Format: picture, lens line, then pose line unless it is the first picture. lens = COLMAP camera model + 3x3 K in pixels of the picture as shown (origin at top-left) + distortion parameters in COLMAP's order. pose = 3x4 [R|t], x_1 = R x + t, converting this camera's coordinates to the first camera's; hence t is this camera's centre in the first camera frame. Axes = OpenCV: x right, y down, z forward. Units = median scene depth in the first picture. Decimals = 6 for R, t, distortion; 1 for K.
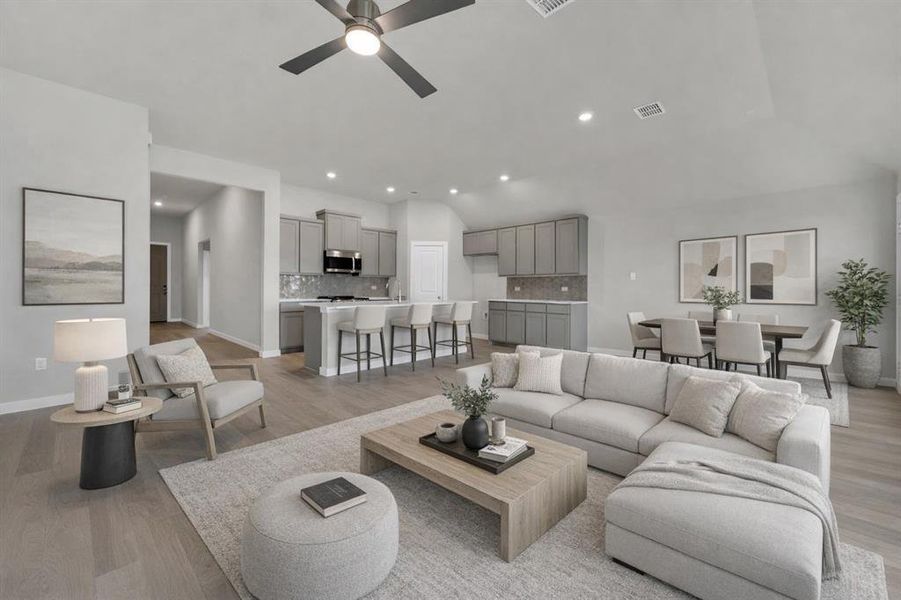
lens RADIAL K [[361.6, 0, 451.9], [0, 361.6, 286.8], [0, 0, 1]] dist [0.010520, -0.000080]
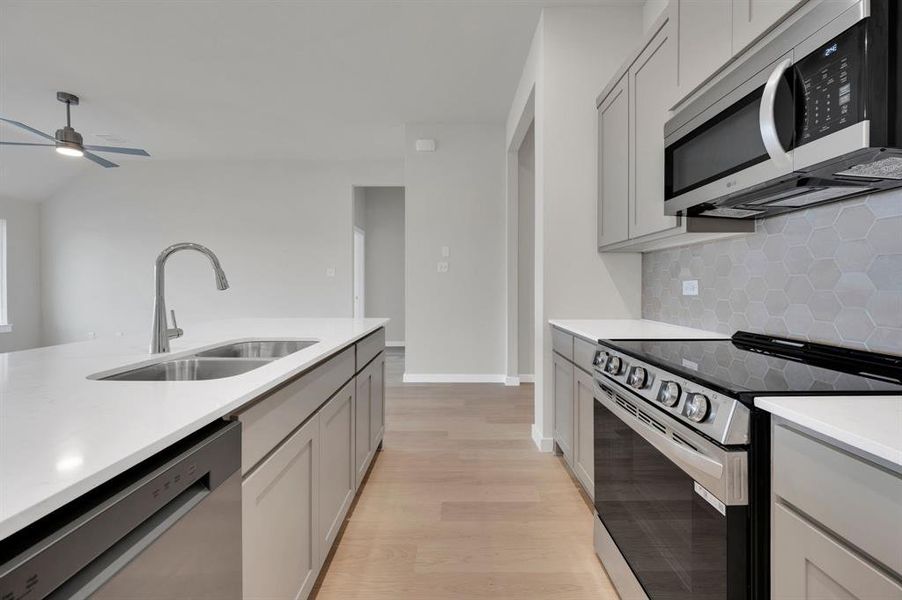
lens RADIAL K [[357.9, 0, 457.6], [0, 357.9, 286.3], [0, 0, 1]] dist [-0.006331, 0.001343]
pose [[-0.701412, -0.005412, -0.712735, -0.095117], [-0.004266, 0.999985, -0.003395, 0.001997], [0.712743, 0.000660, -0.701425, 1.004151]]
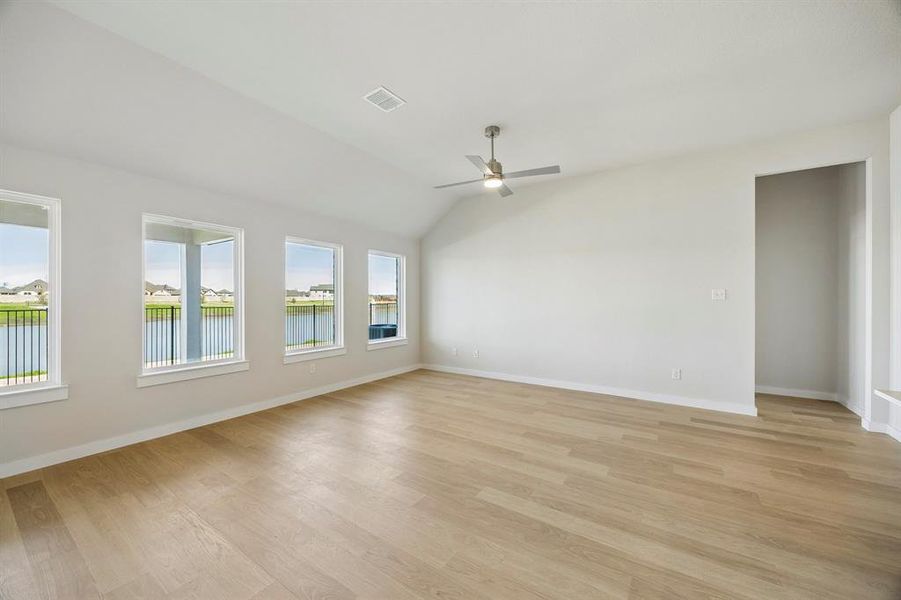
lens RADIAL K [[342.1, 0, 446.8], [0, 342.1, 300.2], [0, 0, 1]] dist [-0.004993, 0.000049]
pose [[-0.981039, -0.008798, -0.193608, 0.085046], [-0.008658, 0.999961, -0.001571, -0.015286], [0.193615, 0.000135, -0.981078, 0.743240]]
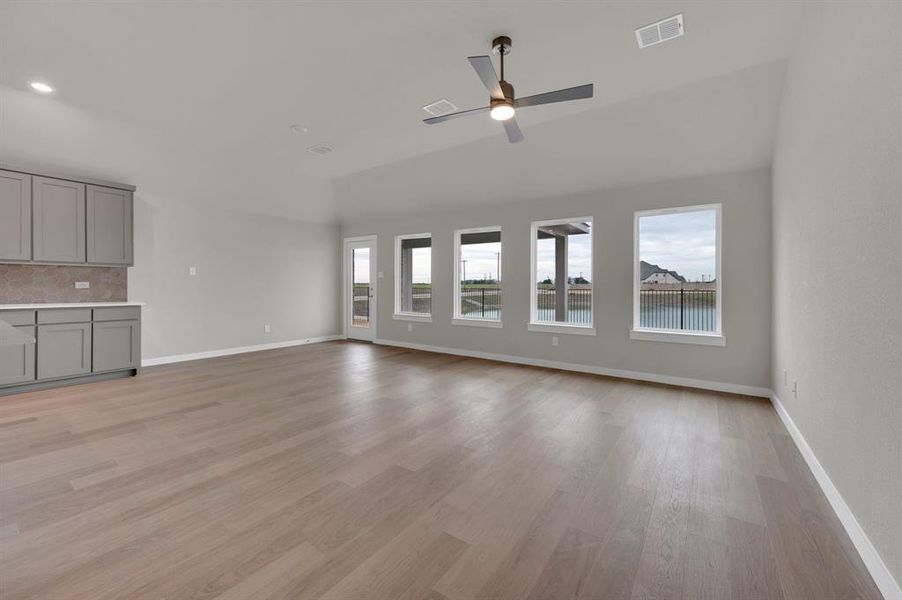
lens RADIAL K [[362.0, 0, 448.1], [0, 362.0, 290.7], [0, 0, 1]] dist [0.010520, -0.000080]
pose [[-0.159488, -0.016673, 0.987059, -0.437988], [-0.007181, 0.999851, 0.015728, 0.000297], [-0.987174, -0.004579, -0.159584, 0.400005]]
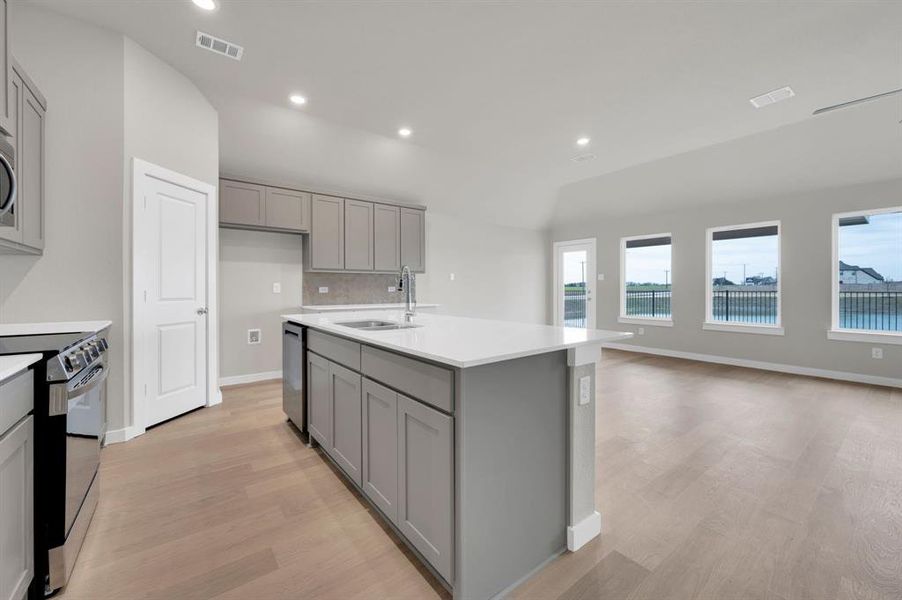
lens RADIAL K [[357.9, 0, 450.2], [0, 357.9, 291.0], [0, 0, 1]] dist [-0.006331, 0.001343]
pose [[0.135453, -0.010469, 0.990729, -0.451892], [-0.001026, 0.999942, 0.010707, 0.000474], [-0.990783, -0.002467, 0.135434, 0.695849]]
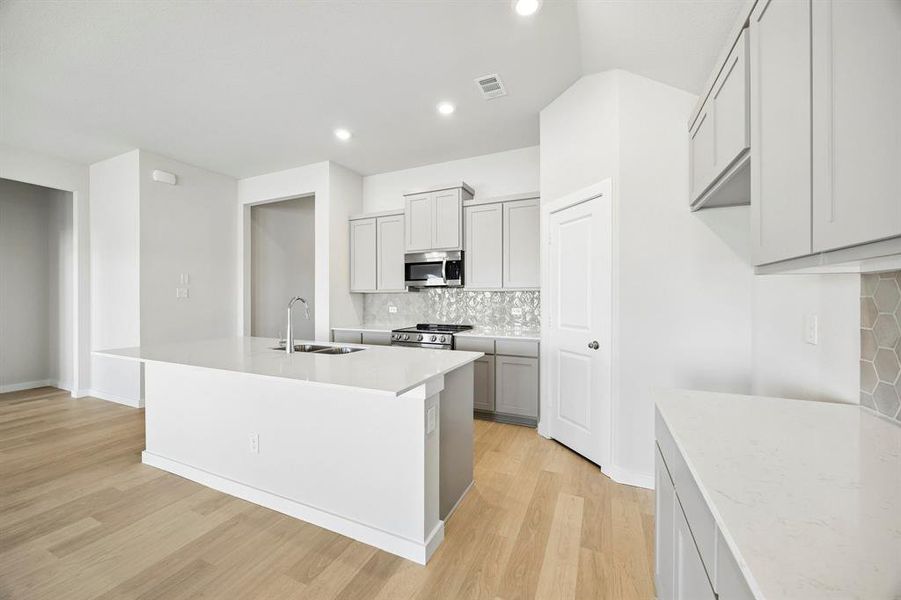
lens RADIAL K [[342.1, 0, 448.3], [0, 342.1, 299.4], [0, 0, 1]] dist [-0.004993, 0.000049]
pose [[0.356739, -0.002800, -0.934200, 0.239090], [0.004236, 0.999990, -0.001379, -0.016777], [0.934194, -0.003465, 0.356748, 0.807421]]
